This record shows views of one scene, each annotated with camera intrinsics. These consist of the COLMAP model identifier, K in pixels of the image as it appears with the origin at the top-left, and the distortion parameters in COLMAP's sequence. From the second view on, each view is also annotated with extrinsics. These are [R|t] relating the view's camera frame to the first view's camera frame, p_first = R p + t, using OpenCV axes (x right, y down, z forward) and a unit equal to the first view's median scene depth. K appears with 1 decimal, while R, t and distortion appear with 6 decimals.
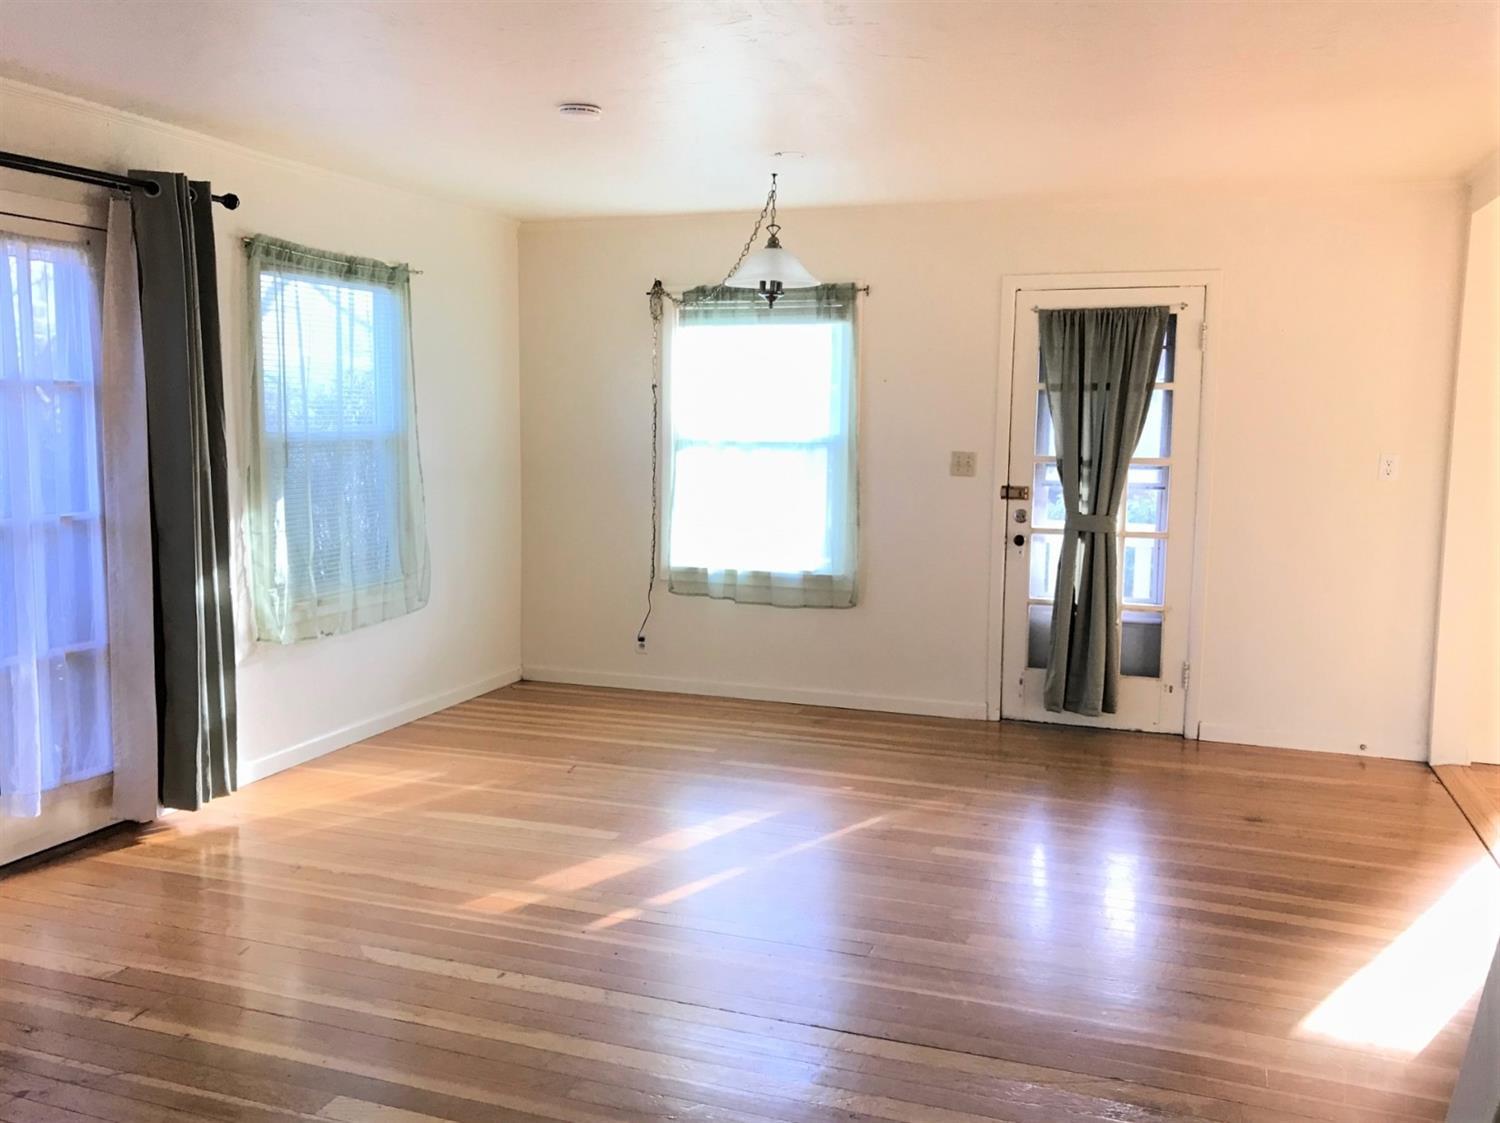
lens RADIAL K [[1224.0, 0, 745.5], [0, 1224.0, 551.1], [0, 0, 1]] dist [0.087347, -0.296814]
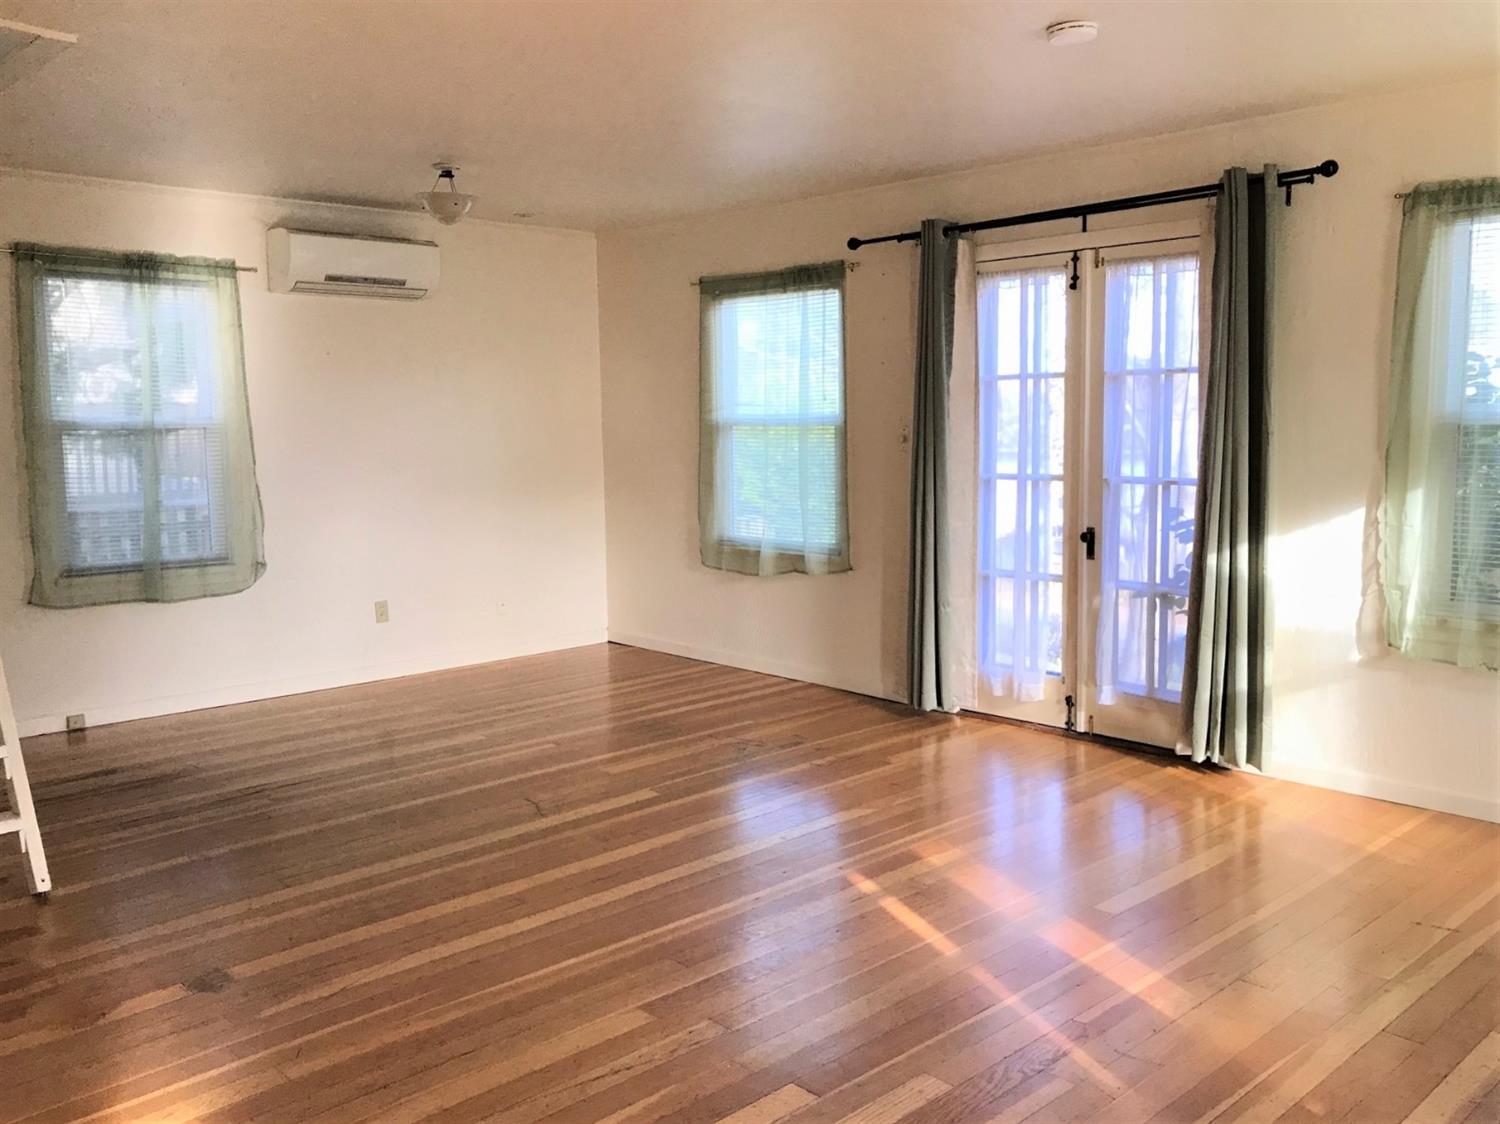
lens RADIAL K [[1241.9, 0, 750.0], [0, 1241.9, 562.0], [0, 0, 1]] dist [0.039774, -0.007809]
pose [[-0.468341, 0.099070, -0.877976, 0.768115], [-0.081389, 0.984632, 0.154520, -0.113093], [0.879791, 0.143826, -0.453080, 1.241334]]
